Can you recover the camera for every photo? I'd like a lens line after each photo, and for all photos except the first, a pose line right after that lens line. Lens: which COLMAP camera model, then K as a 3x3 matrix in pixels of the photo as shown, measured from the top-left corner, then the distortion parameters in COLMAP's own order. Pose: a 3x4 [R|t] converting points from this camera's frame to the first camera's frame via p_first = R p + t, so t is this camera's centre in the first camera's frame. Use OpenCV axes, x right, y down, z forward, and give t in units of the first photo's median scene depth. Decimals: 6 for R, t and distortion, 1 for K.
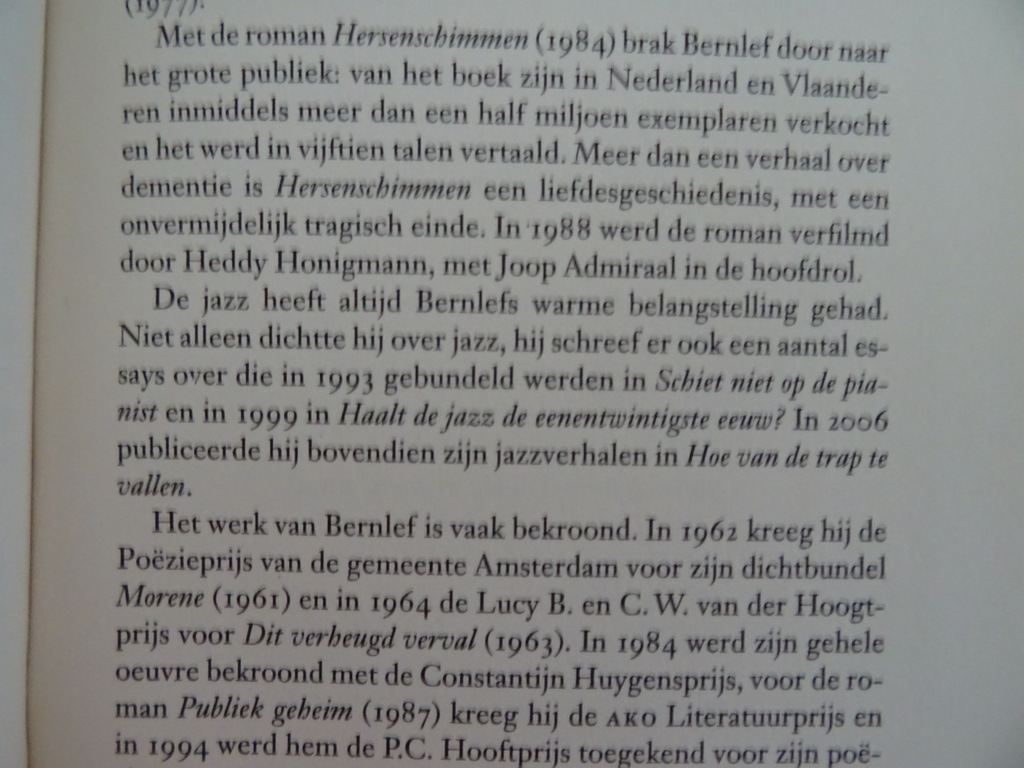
lens RADIAL K [[730.5, 0, 513.5], [0, 730.5, 395.3], [0, 0, 1]] dist [0.015274, -0.028866]
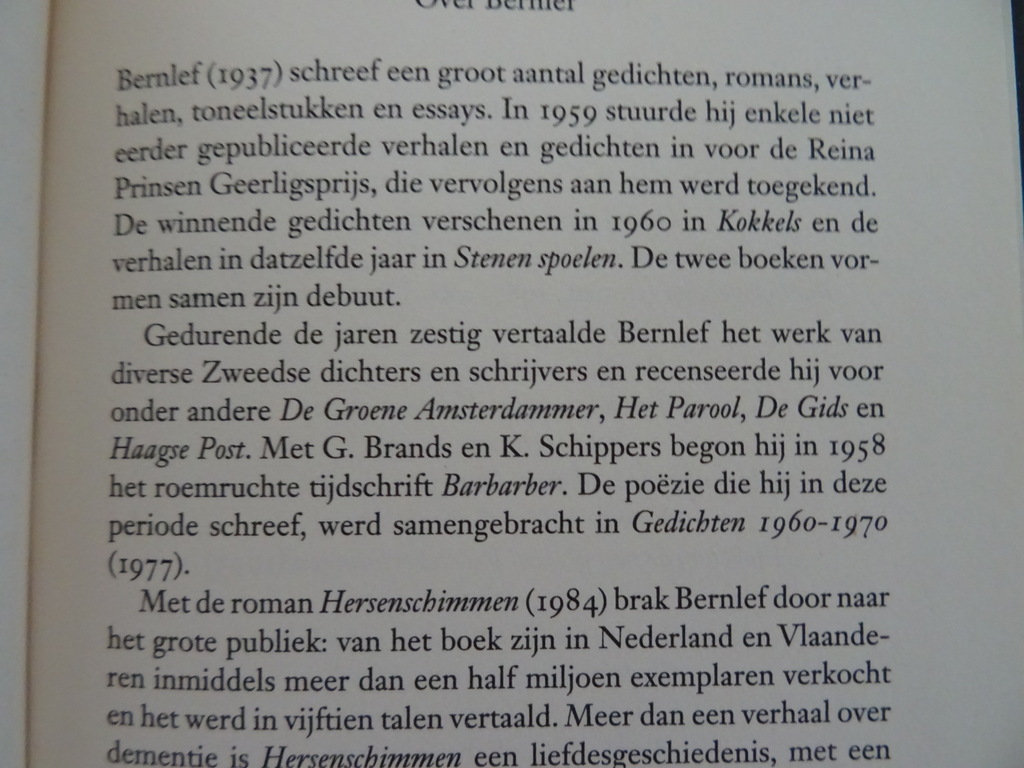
lens RADIAL K [[730.5, 0, 509.6], [0, 730.5, 393.5], [0, 0, 1]] dist [0.015274, -0.028866]
pose [[0.999930, -0.005485, -0.010514, 0.020220], [0.005395, 0.999948, -0.008654, -0.756460], [0.010561, 0.008597, 0.999907, 0.016288]]
